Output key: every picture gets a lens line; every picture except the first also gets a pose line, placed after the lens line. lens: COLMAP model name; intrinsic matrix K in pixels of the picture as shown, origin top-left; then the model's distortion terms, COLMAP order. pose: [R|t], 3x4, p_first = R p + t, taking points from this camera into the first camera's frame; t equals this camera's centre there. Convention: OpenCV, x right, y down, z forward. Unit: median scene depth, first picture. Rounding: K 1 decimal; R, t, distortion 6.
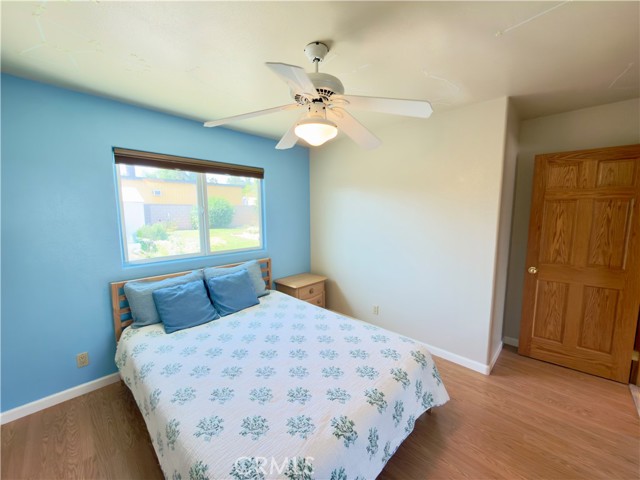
lens RADIAL K [[254.3, 0, 322.1], [0, 254.3, 239.0], [0, 0, 1]] dist [-0.001942, 0.000302]
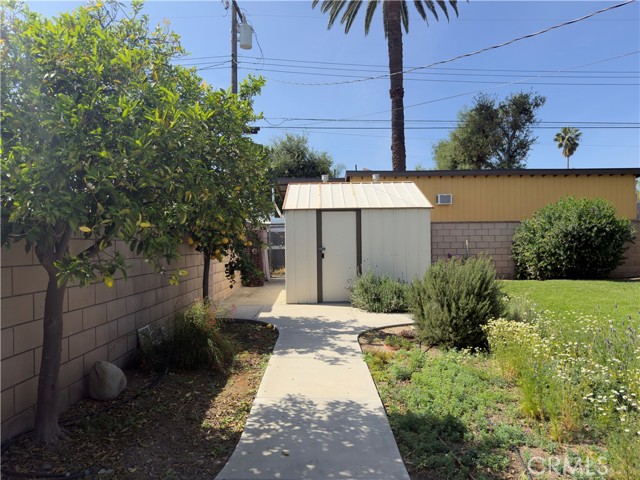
lens RADIAL K [[449.8, 0, 322.4], [0, 449.8, 235.4], [0, 0, 1]] dist [0.057294, -0.068054]
pose [[0.701125, -0.019422, -0.712774, -0.206743], [-0.071629, 0.992654, -0.097506, -0.011711], [0.709431, 0.119419, 0.694583, 0.249856]]
